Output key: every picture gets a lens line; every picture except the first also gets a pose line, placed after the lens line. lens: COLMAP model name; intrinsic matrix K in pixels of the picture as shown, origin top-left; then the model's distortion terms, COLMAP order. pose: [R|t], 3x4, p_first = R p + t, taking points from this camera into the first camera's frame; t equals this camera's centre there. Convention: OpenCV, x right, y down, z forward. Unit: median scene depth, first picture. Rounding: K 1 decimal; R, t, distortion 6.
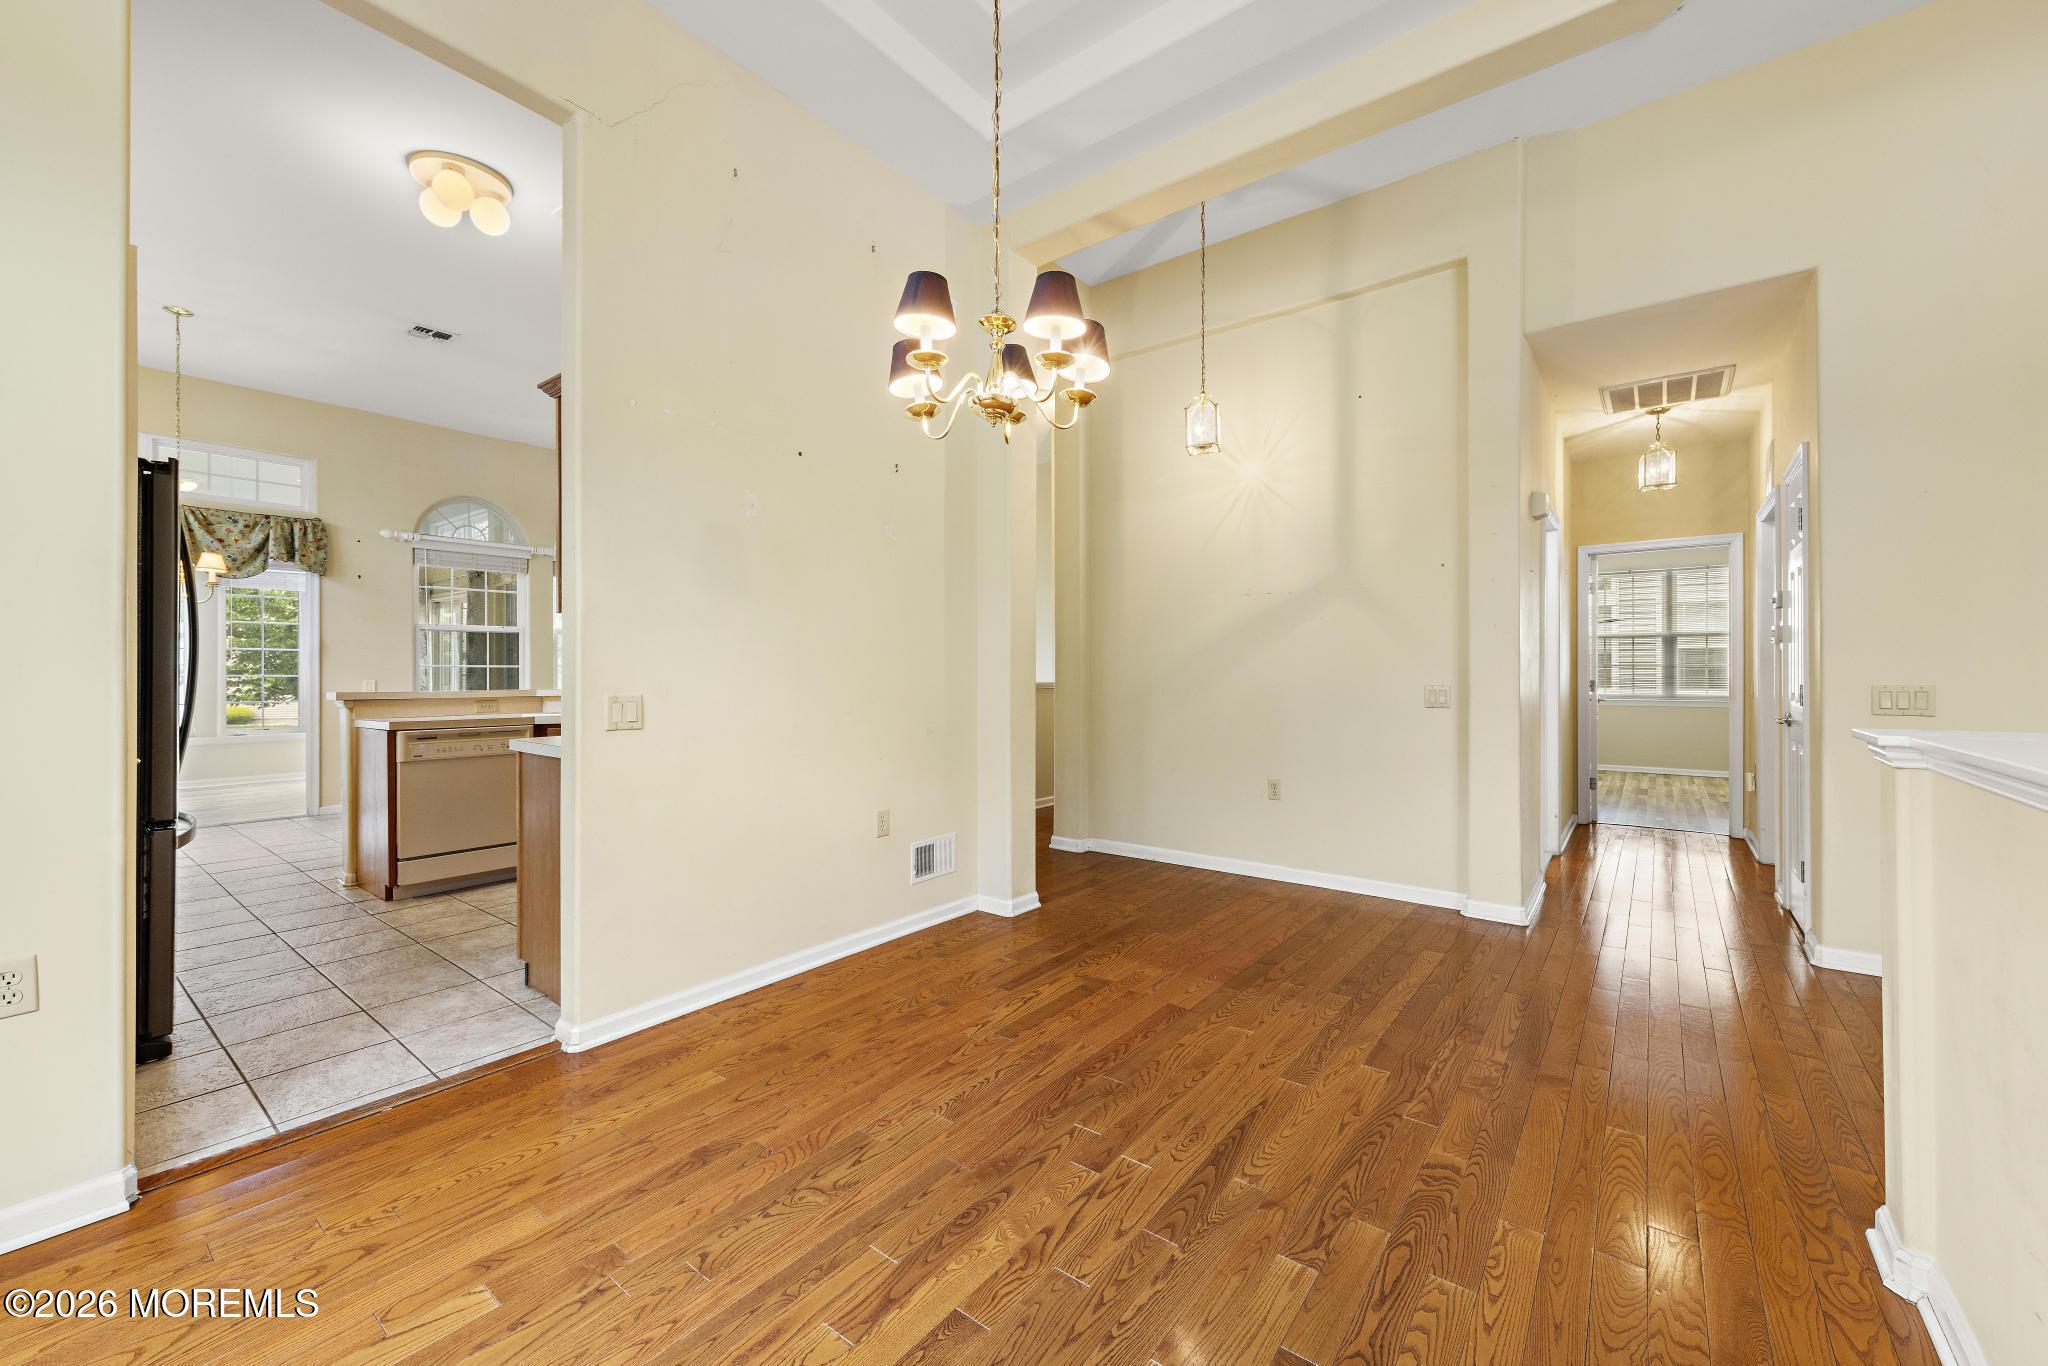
lens RADIAL K [[805.6, 0, 1027.3], [0, 805.6, 671.1], [0, 0, 1]] dist [0.002832, 0.000130]
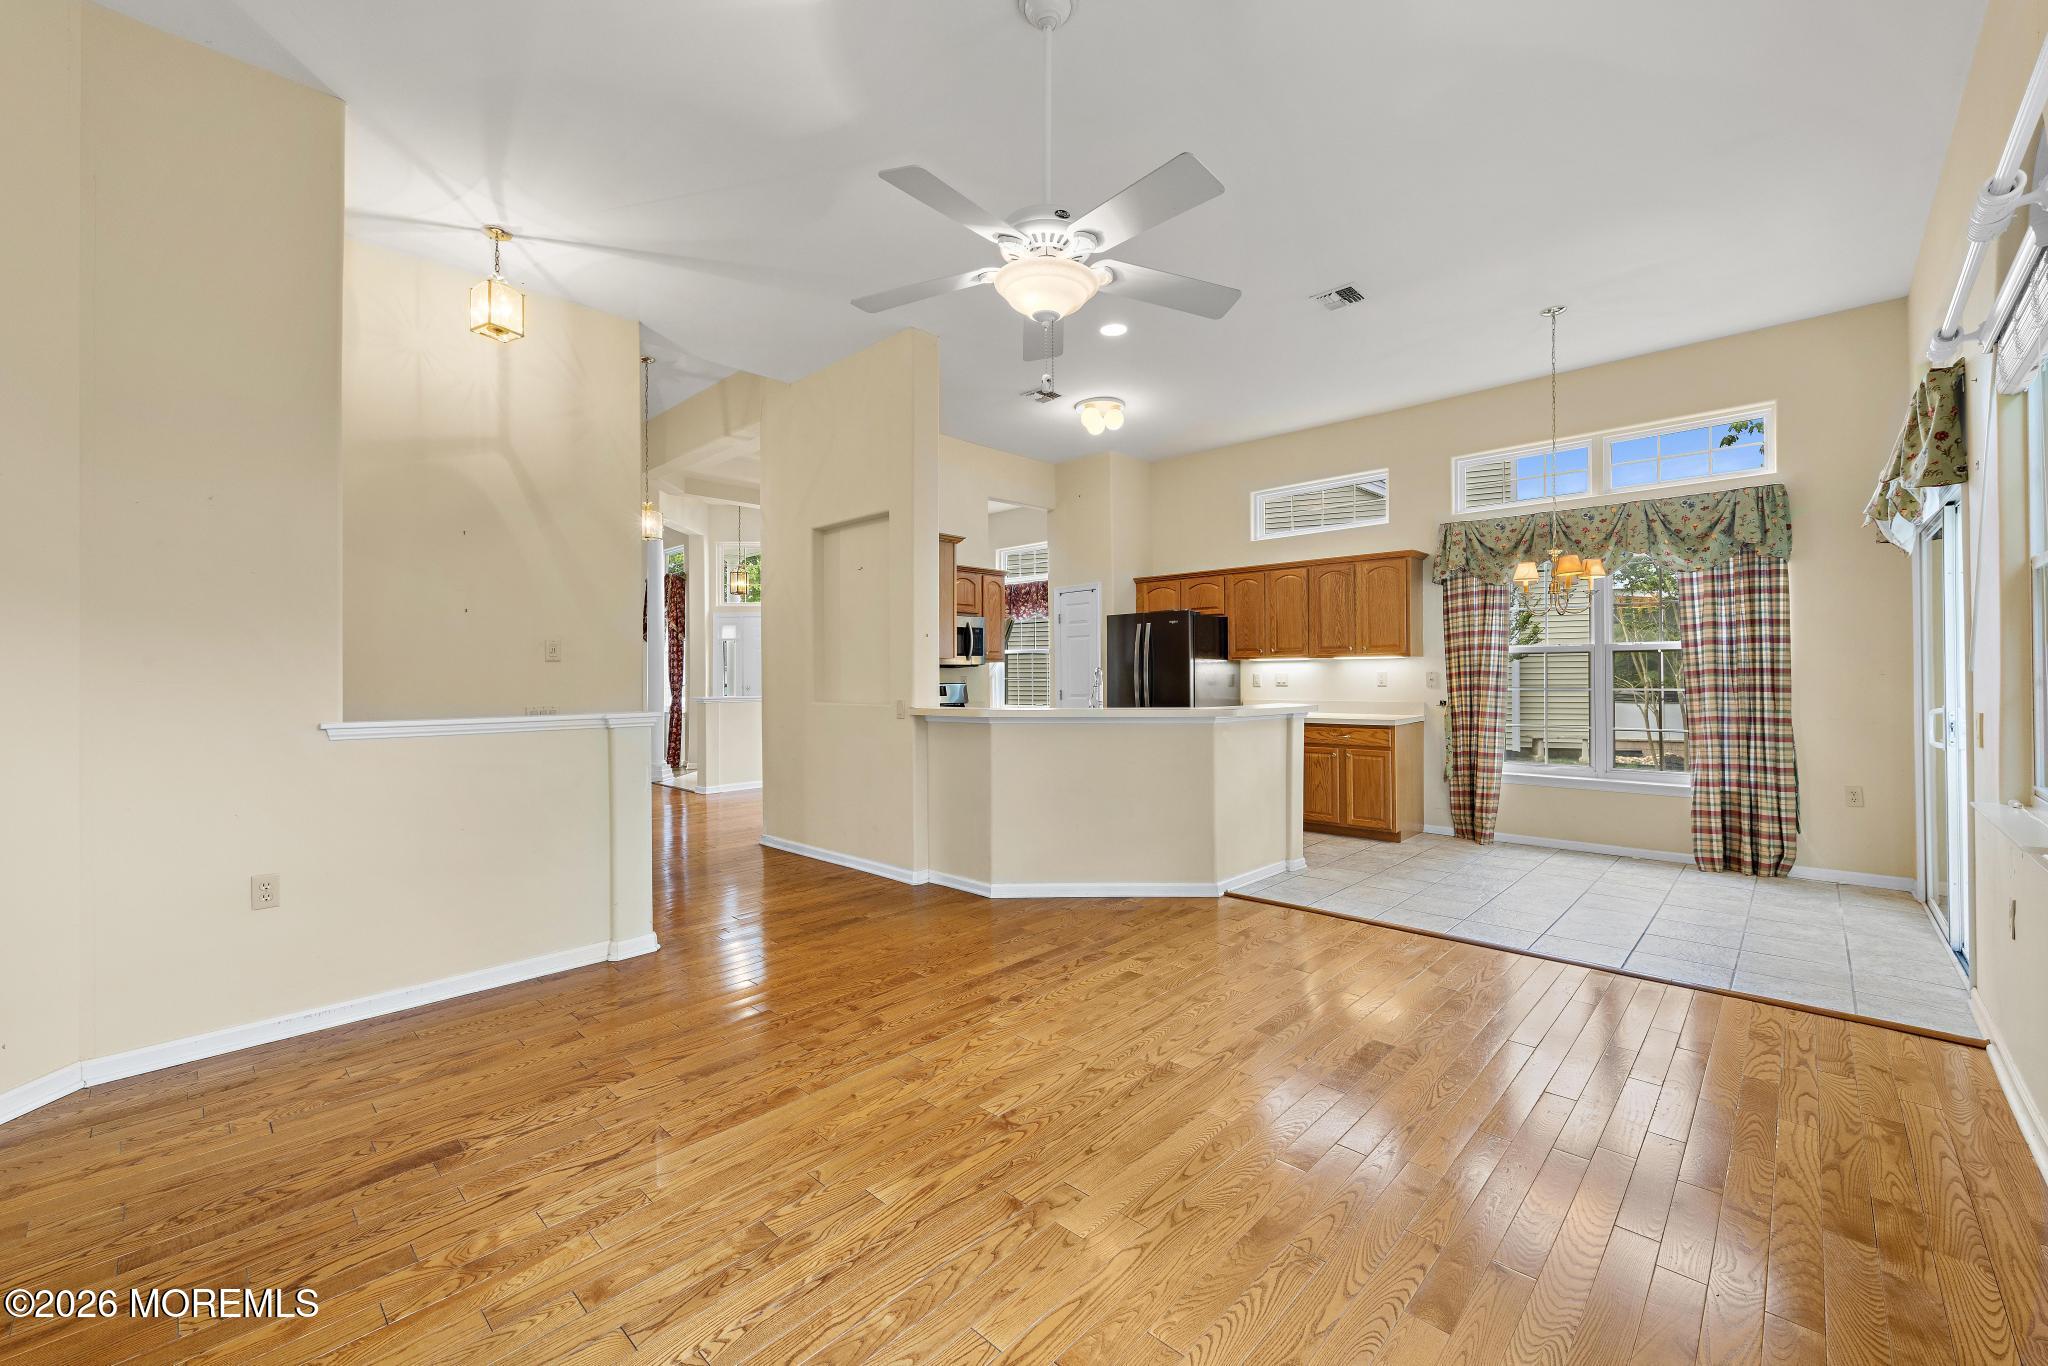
lens RADIAL K [[817.6, 0, 1027.4], [0, 817.6, 674.1], [0, 0, 1]] dist [0.006926, -0.000088]
pose [[-0.994859, 0.006615, 0.101057, -0.435561], [0.006061, 0.999965, -0.005794, -0.009860], [-0.101092, -0.005152, -0.994864, 1.685036]]
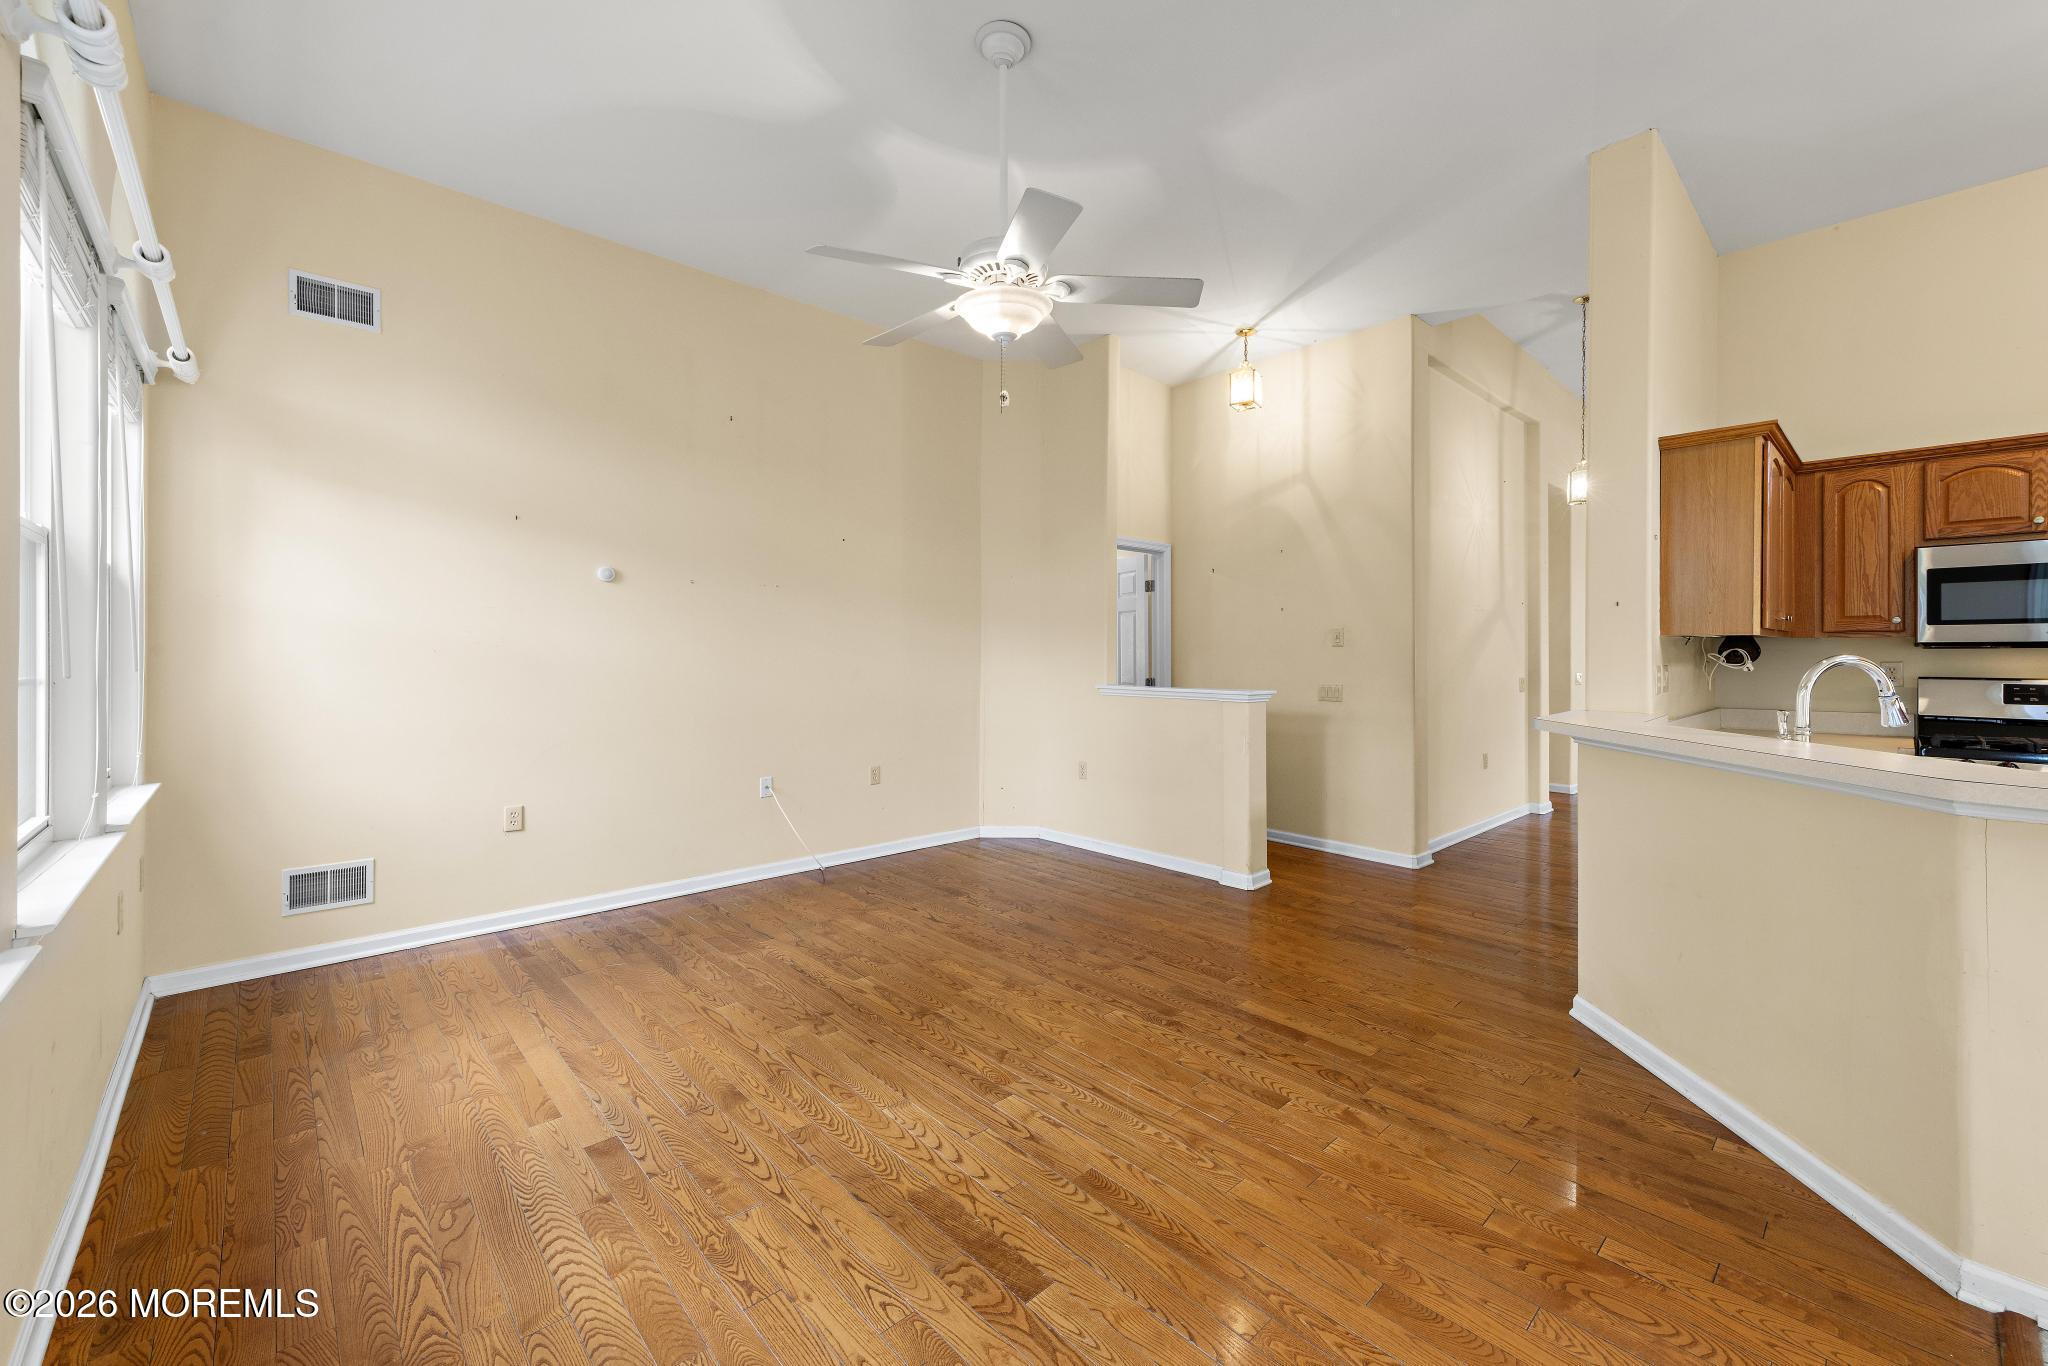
lens RADIAL K [[817.7, 0, 1031.6], [0, 817.7, 657.6], [0, 0, 1]] dist [0.007293, -0.000287]
pose [[0.162493, -0.006605, 0.986688, -0.864969], [-0.001433, 0.999975, 0.006930, -0.022223], [-0.986709, -0.002540, 0.162480, 1.159472]]
